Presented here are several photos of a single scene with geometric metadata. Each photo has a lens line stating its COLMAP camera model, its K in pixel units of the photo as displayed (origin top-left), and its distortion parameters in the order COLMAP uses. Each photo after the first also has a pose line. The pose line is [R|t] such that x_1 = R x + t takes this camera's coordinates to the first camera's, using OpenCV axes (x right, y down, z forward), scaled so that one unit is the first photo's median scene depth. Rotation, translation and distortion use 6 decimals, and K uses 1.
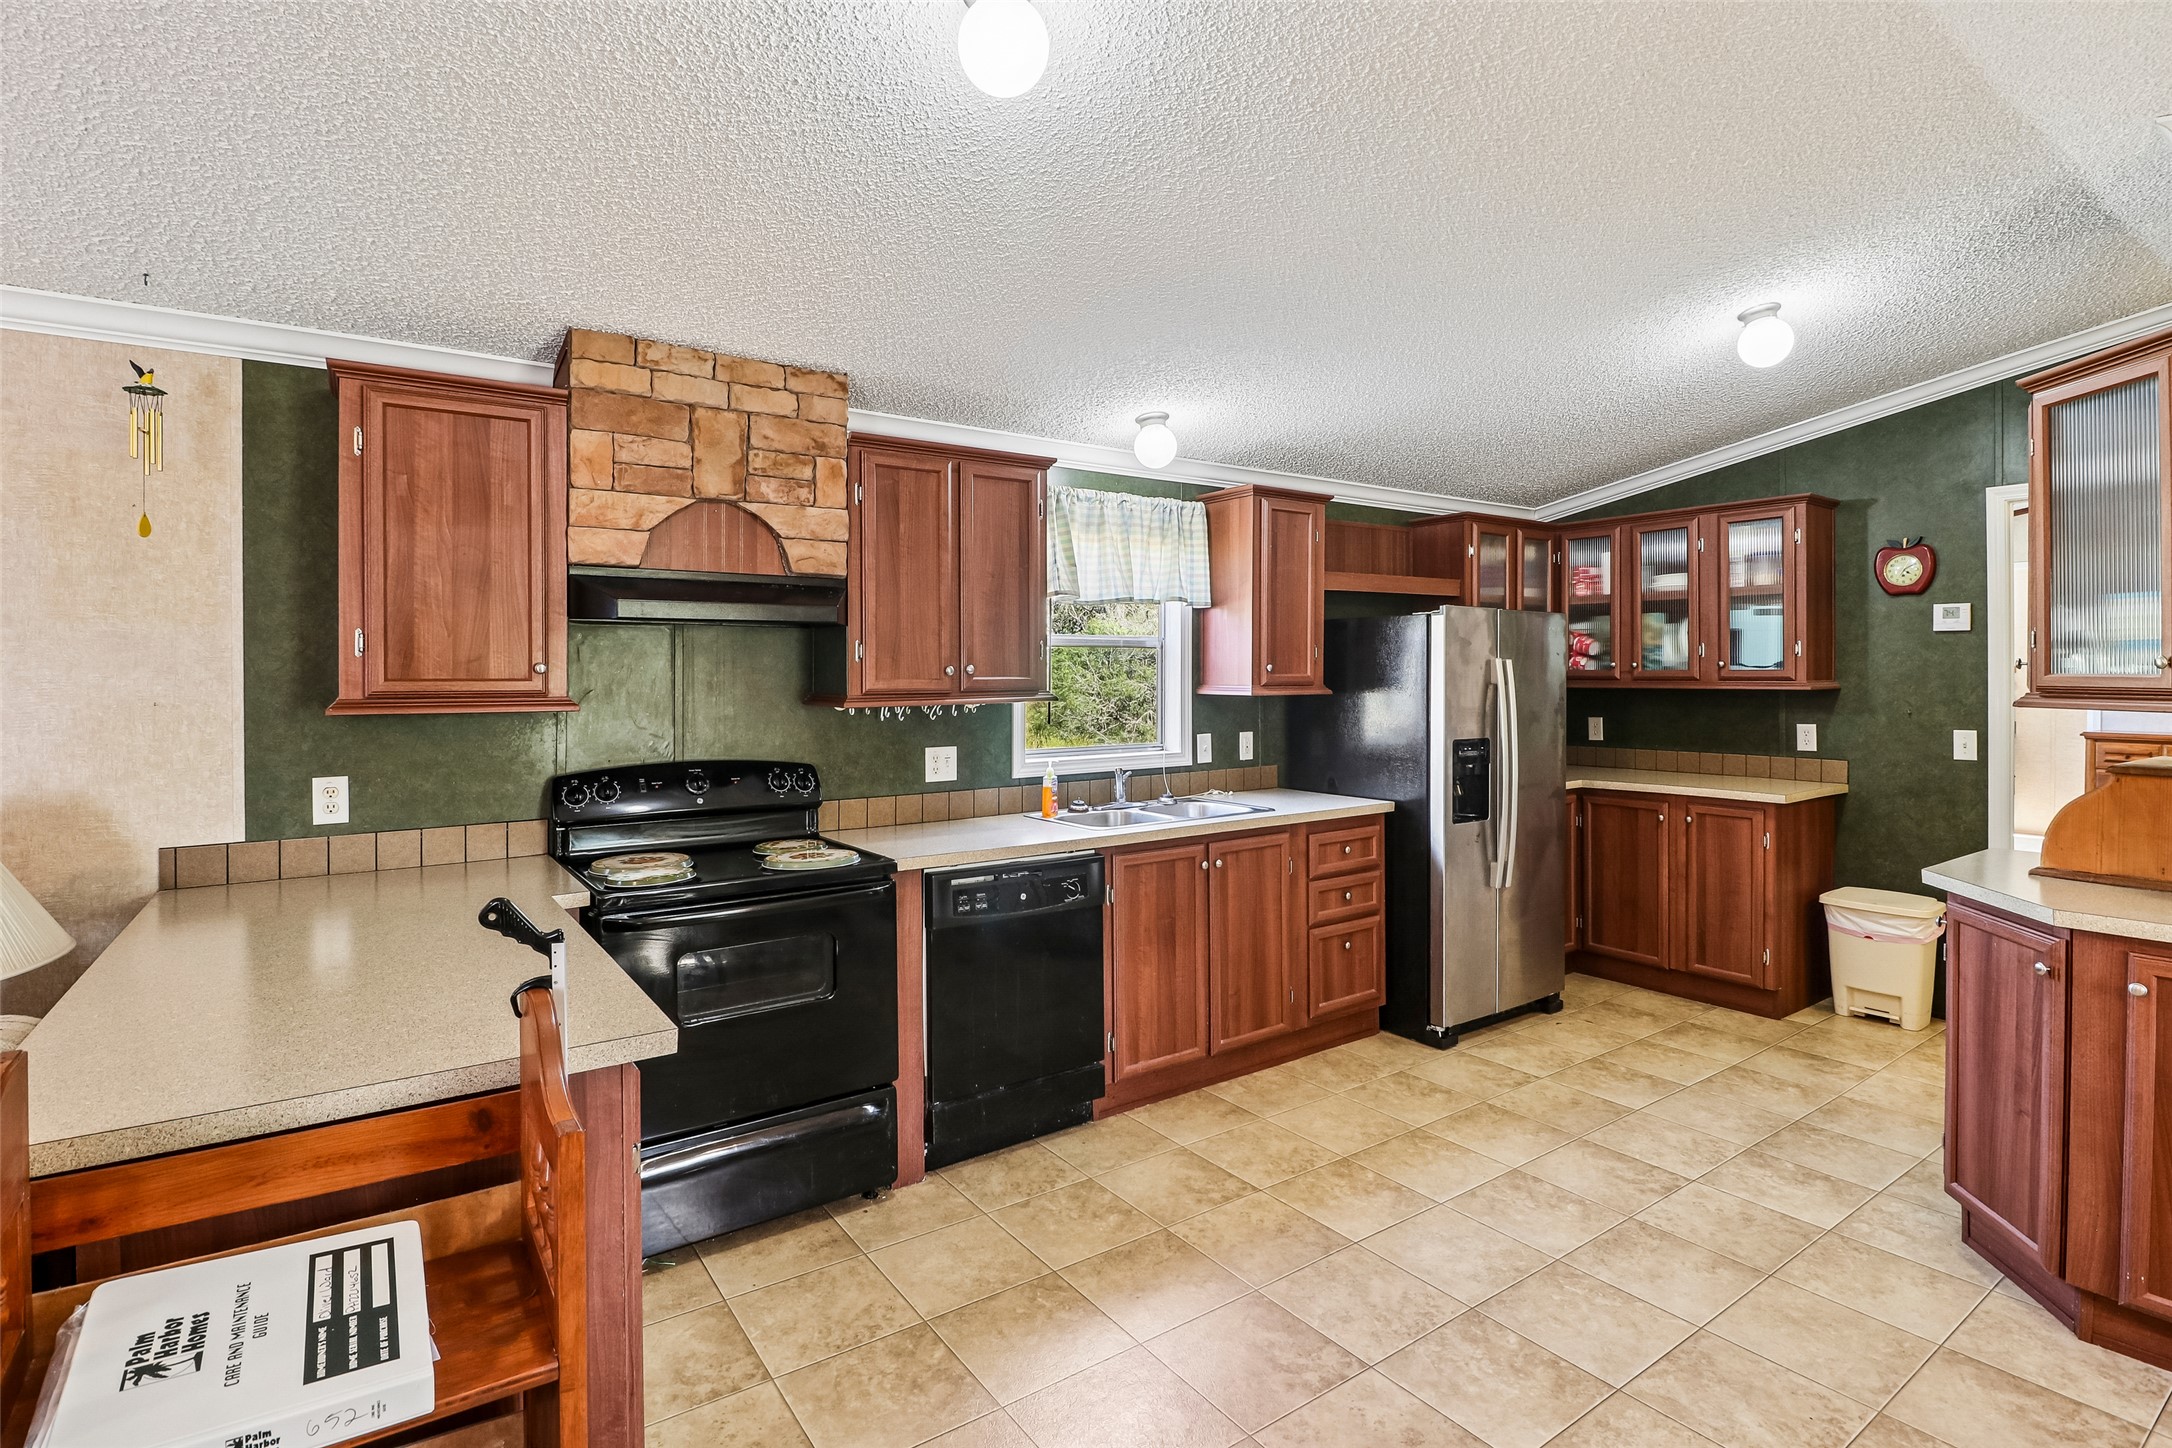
lens RADIAL K [[1039.1, 0, 1068.9], [0, 1039.1, 675.9], [0, 0, 1]] dist [-0.002455, -0.010770]
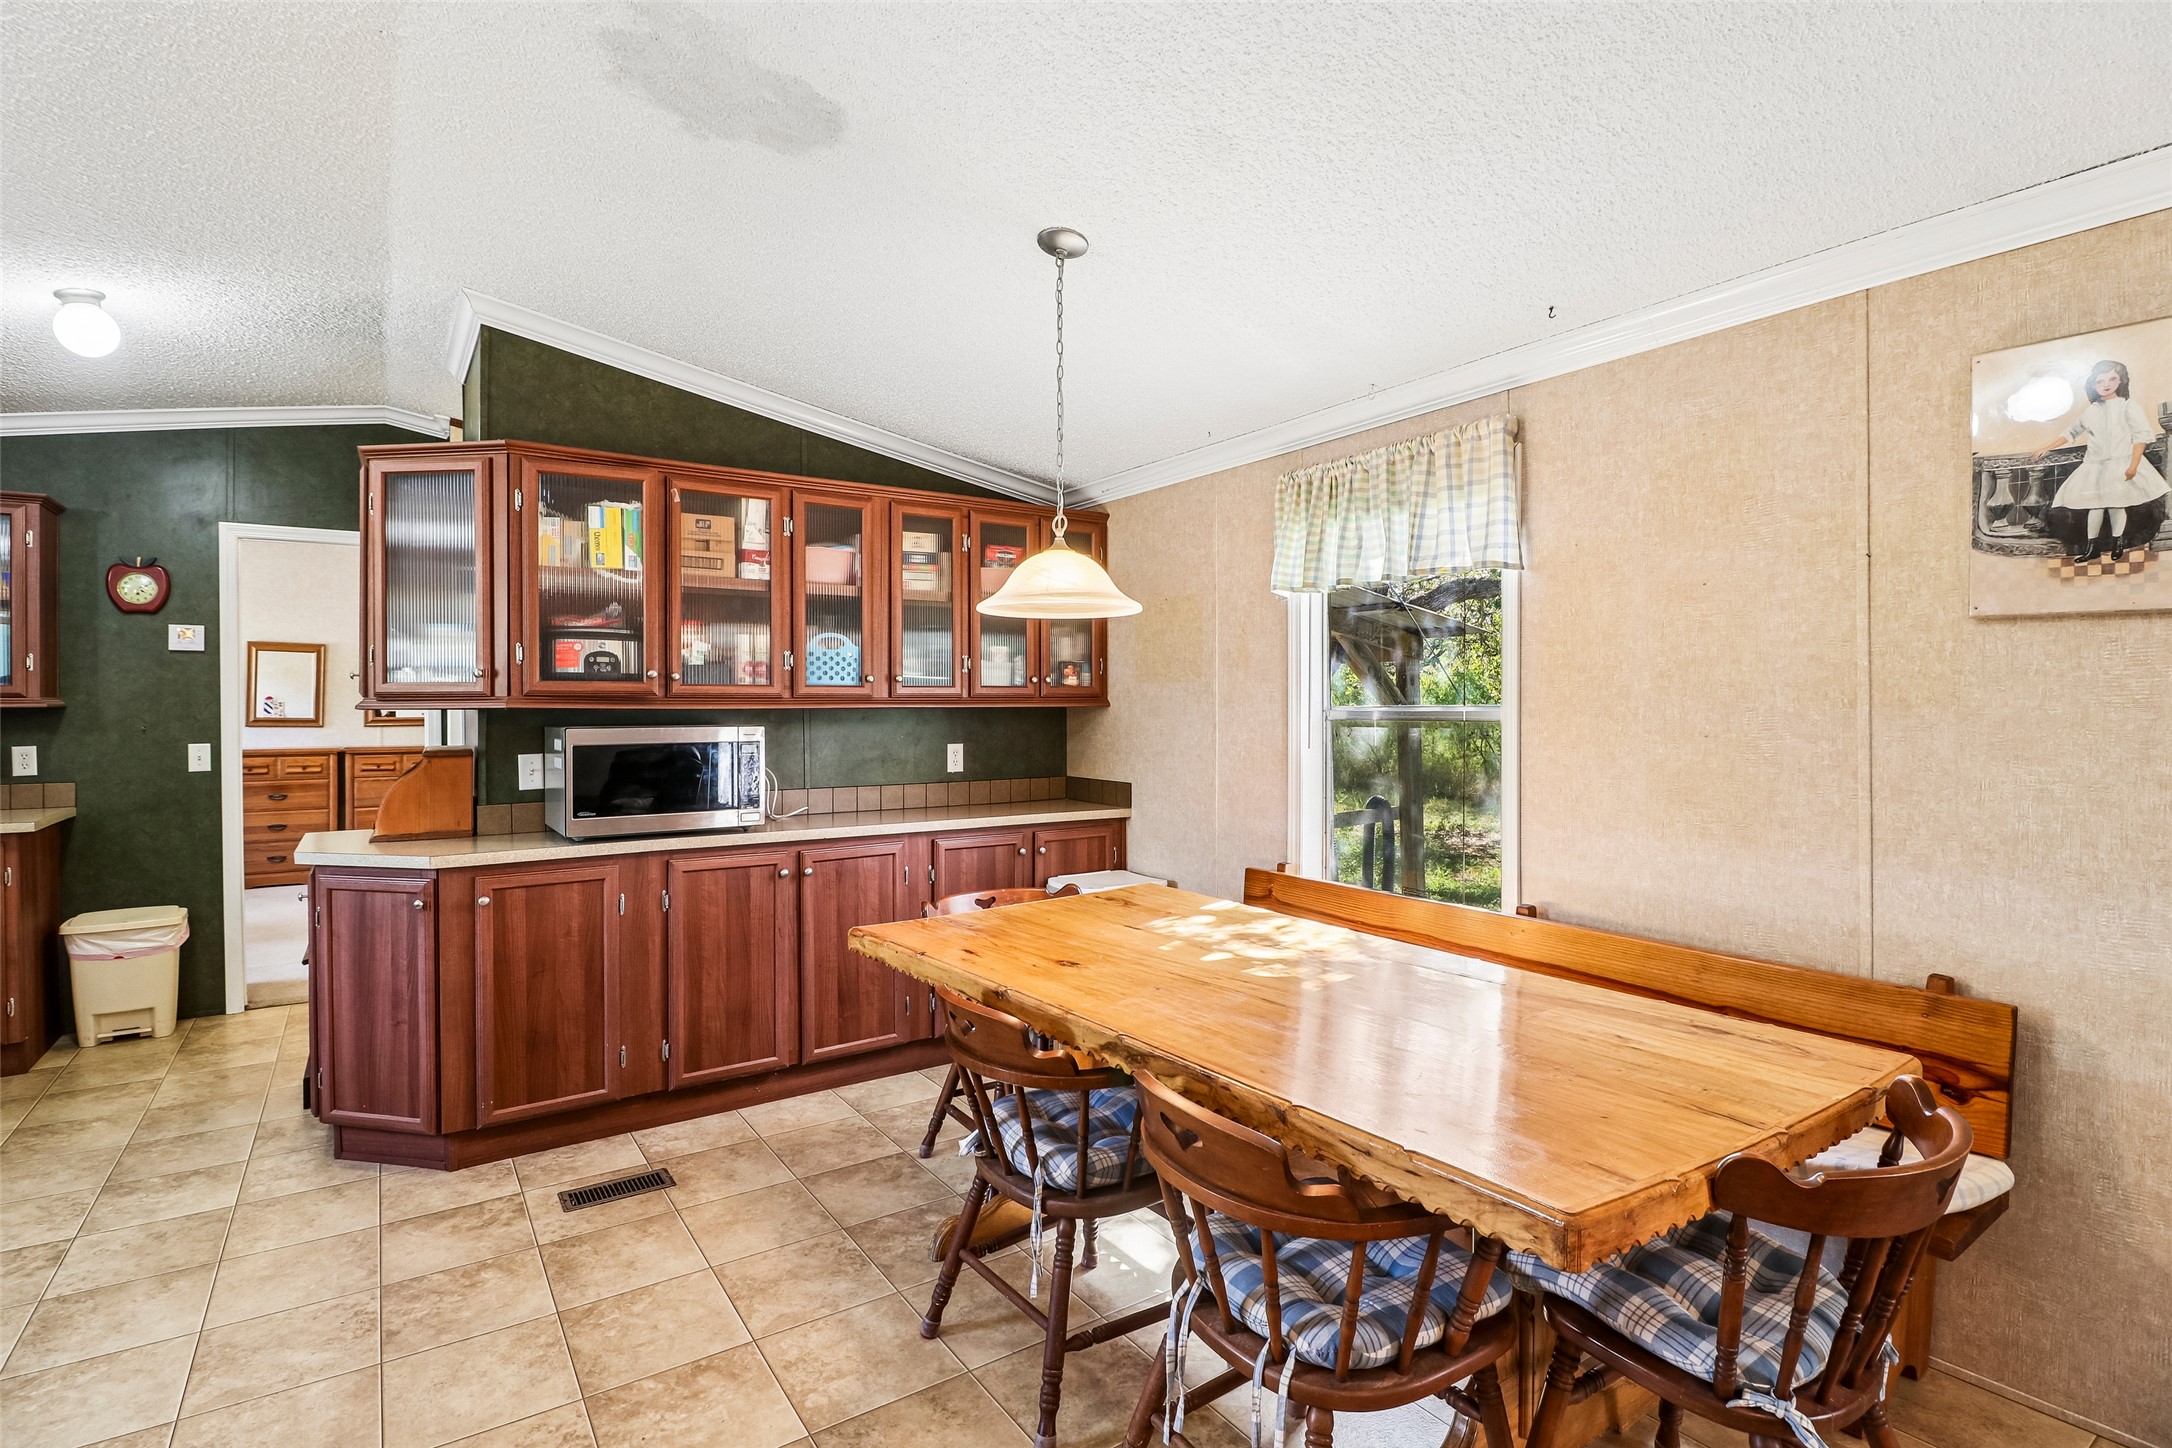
lens RADIAL K [[1039.1, 0, 1061.1], [0, 1039.1, 709.8], [0, 0, 1]] dist [-0.002455, -0.010770]
pose [[0.014216, -0.003095, 0.999894, -0.260293], [0.007187, 0.999970, 0.002993, 0.027187], [-0.999873, 0.007144, 0.014238, 0.111786]]
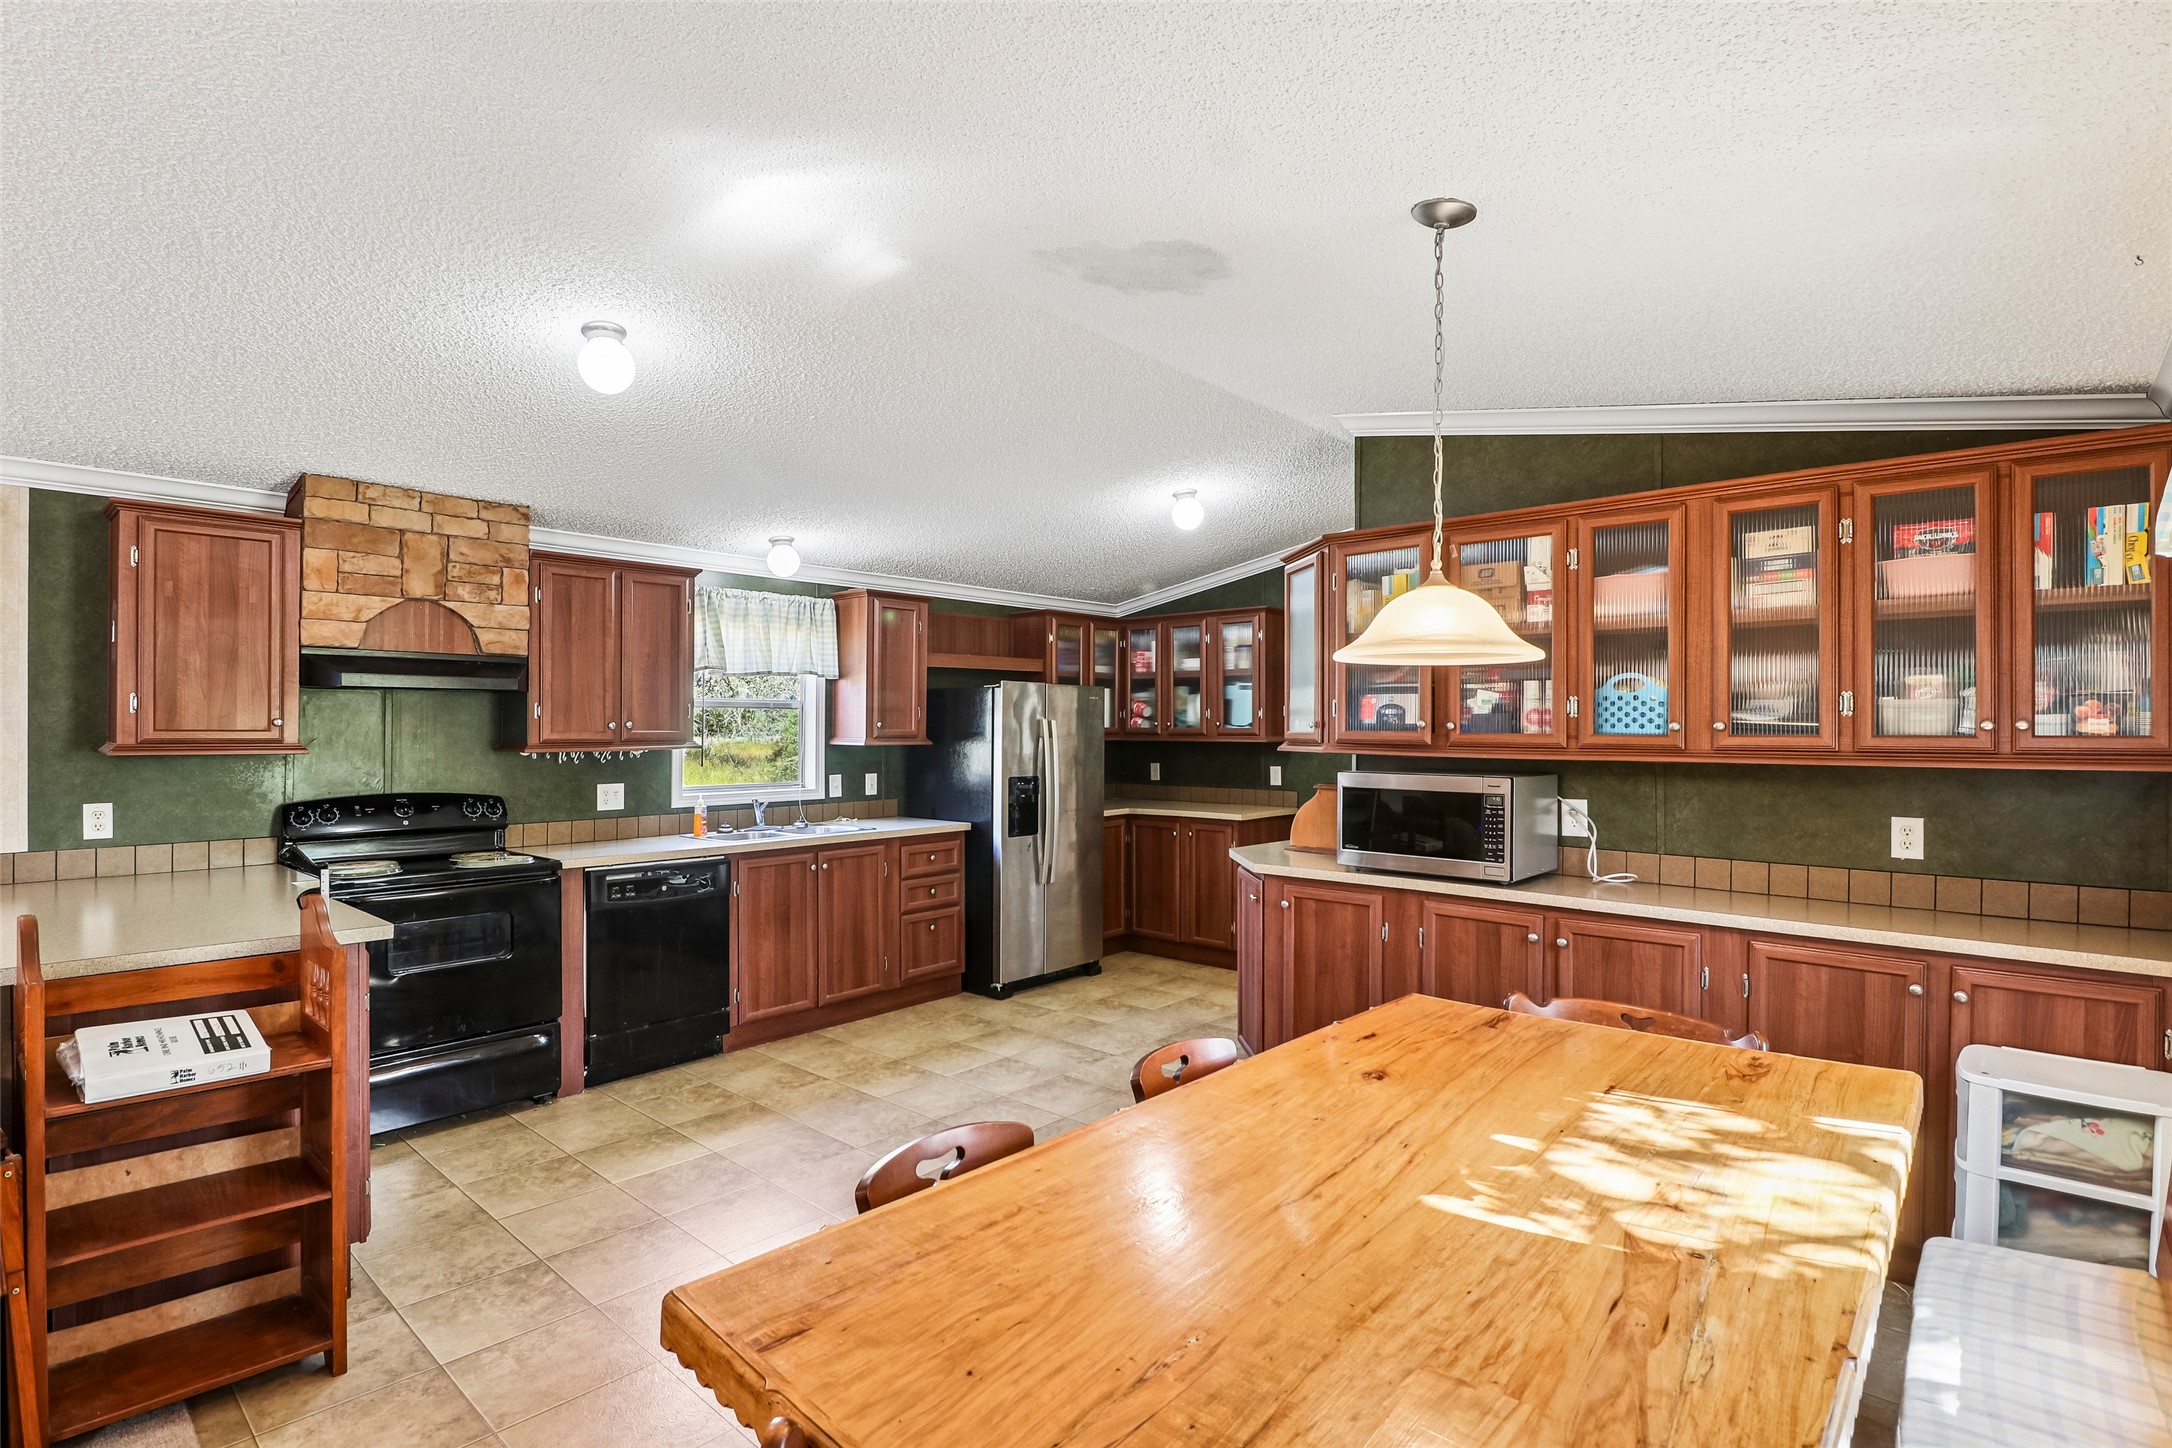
lens RADIAL K [[1039.1, 0, 1069.2], [0, 1039.1, 725.7], [0, 0, 1]] dist [-0.002455, -0.010770]
pose [[0.973587, 0.005626, 0.228248, 0.164906], [-0.004348, 0.999972, -0.006103, 0.000882], [-0.228276, 0.004949, 0.973584, -0.477264]]
